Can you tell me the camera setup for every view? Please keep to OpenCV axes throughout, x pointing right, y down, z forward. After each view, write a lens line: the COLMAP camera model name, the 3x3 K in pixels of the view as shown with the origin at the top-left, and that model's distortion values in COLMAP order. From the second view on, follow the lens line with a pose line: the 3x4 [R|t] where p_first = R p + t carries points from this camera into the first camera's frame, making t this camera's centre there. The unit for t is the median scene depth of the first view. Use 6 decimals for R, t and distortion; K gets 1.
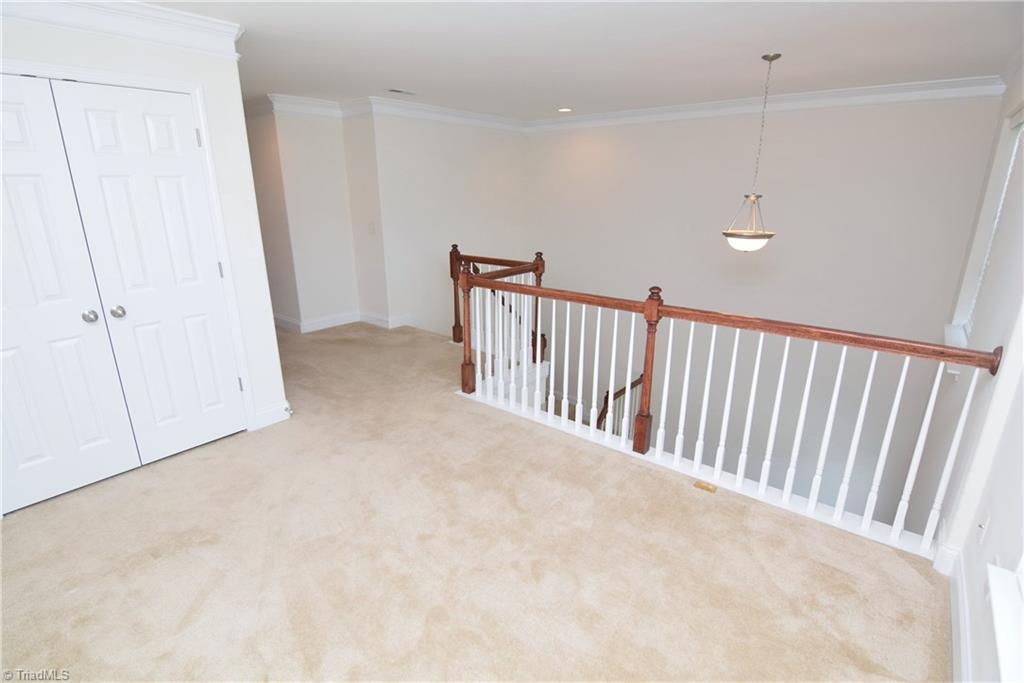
lens RADIAL K [[498.4, 0, 517.2], [0, 498.4, 345.6], [0, 0, 1]] dist [-0.019221, -0.003963]
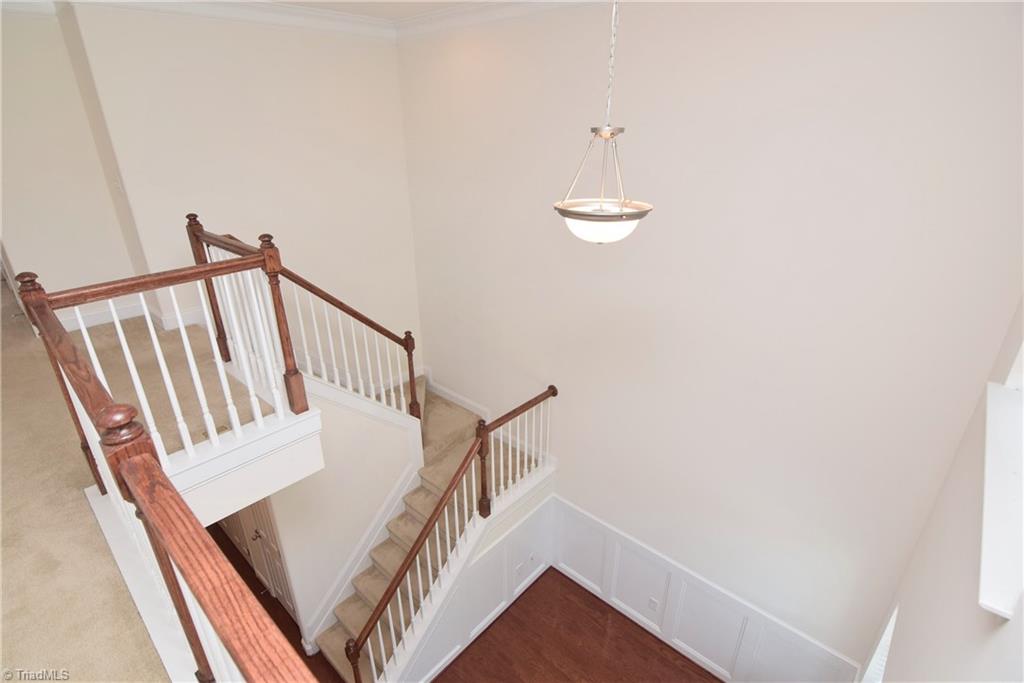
lens RADIAL K [[498.4, 0, 510.0], [0, 498.4, 344.8], [0, 0, 1]] dist [-0.019221, -0.003963]
pose [[0.998569, 0.020987, -0.049185, 0.400021], [-0.015486, 0.993847, 0.109670, -0.142226], [0.051184, -0.108751, 0.992750, 0.481961]]
